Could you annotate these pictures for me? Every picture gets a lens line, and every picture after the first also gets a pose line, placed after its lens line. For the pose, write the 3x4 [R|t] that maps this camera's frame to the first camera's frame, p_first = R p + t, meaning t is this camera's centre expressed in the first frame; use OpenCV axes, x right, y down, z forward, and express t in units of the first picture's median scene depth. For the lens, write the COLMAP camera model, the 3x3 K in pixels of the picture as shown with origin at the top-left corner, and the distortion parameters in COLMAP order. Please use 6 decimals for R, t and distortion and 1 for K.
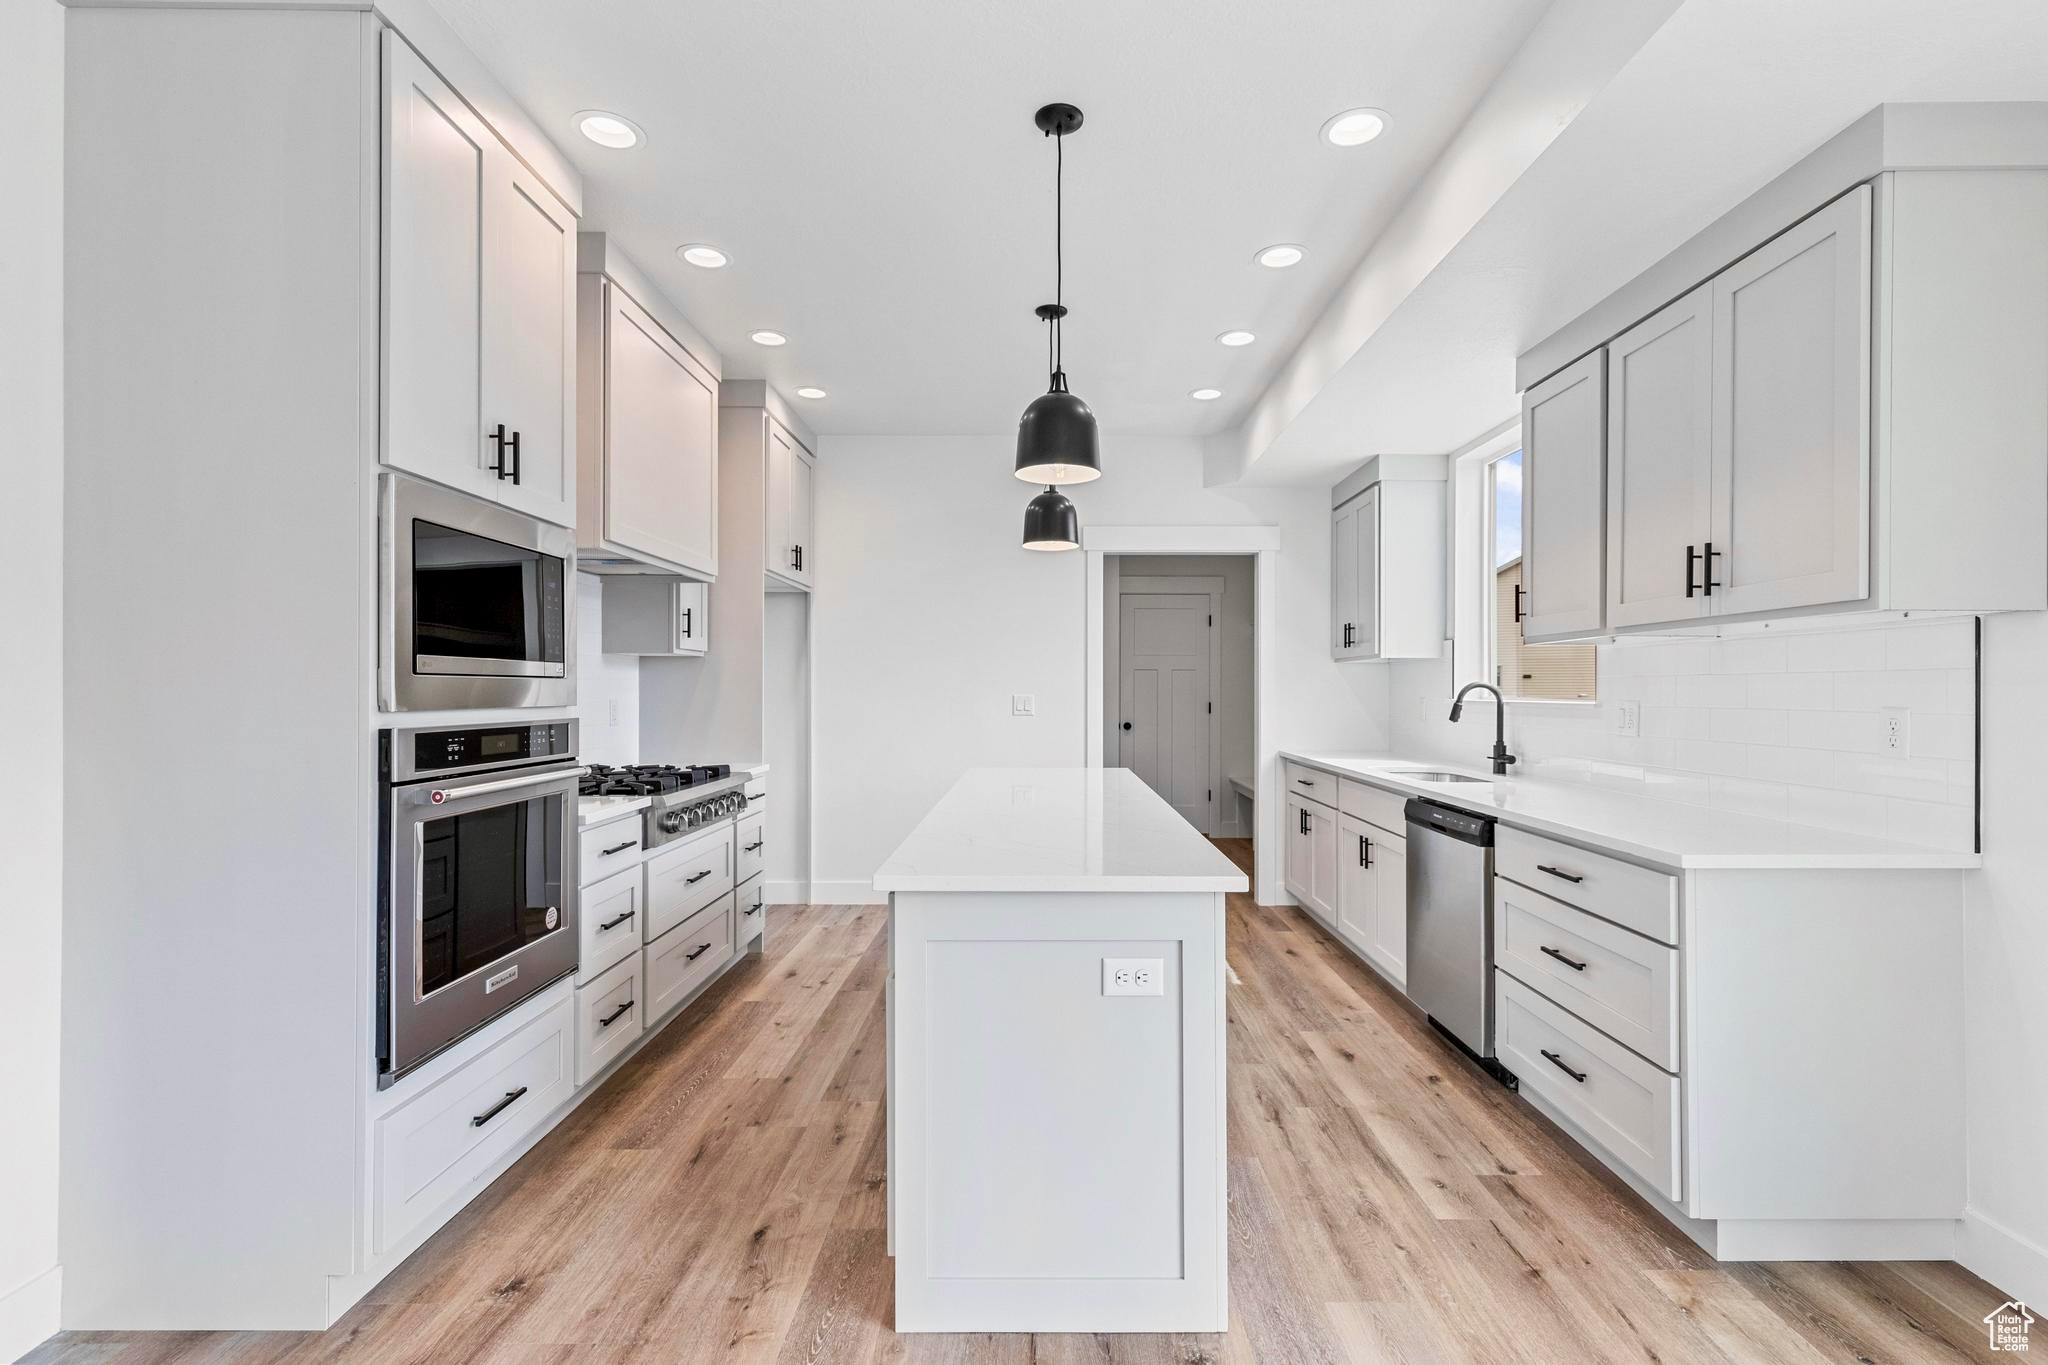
lens RADIAL K [[923.6, 0, 1035.0], [0, 923.6, 693.3], [0, 0, 1]] dist [0.003983, -0.000114]
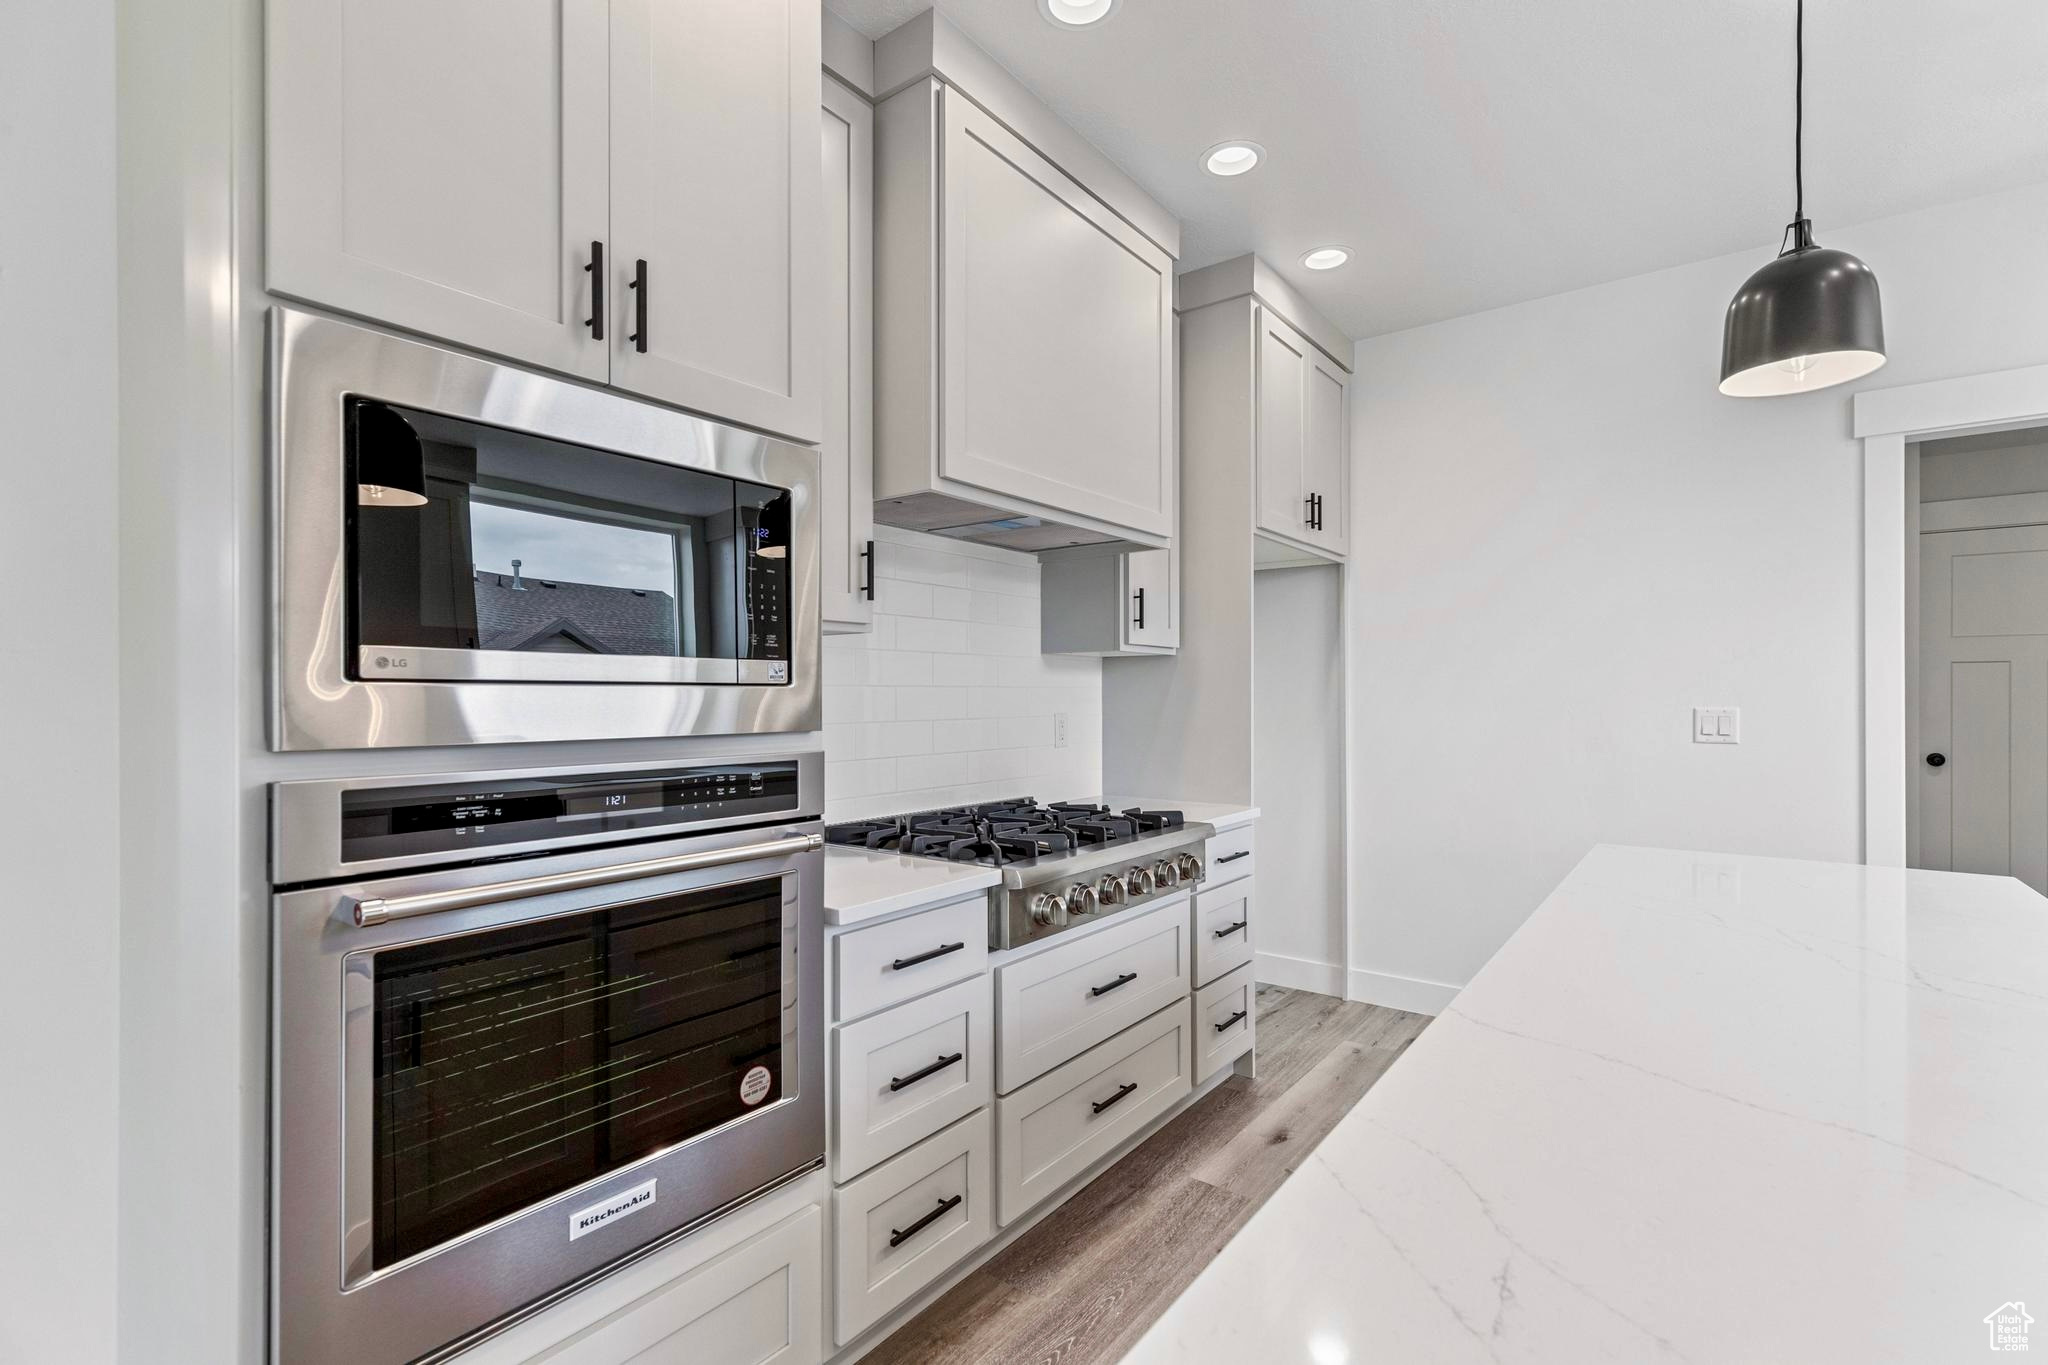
lens RADIAL K [[923.6, 0, 1035.0], [0, 923.6, 693.3], [0, 0, 1]] dist [0.003983, -0.000114]
pose [[0.801543, -0.004618, -0.597919, -0.010985], [0.000214, 0.999972, -0.007436, -0.004388], [0.597937, 0.005832, 0.801522, 0.388242]]
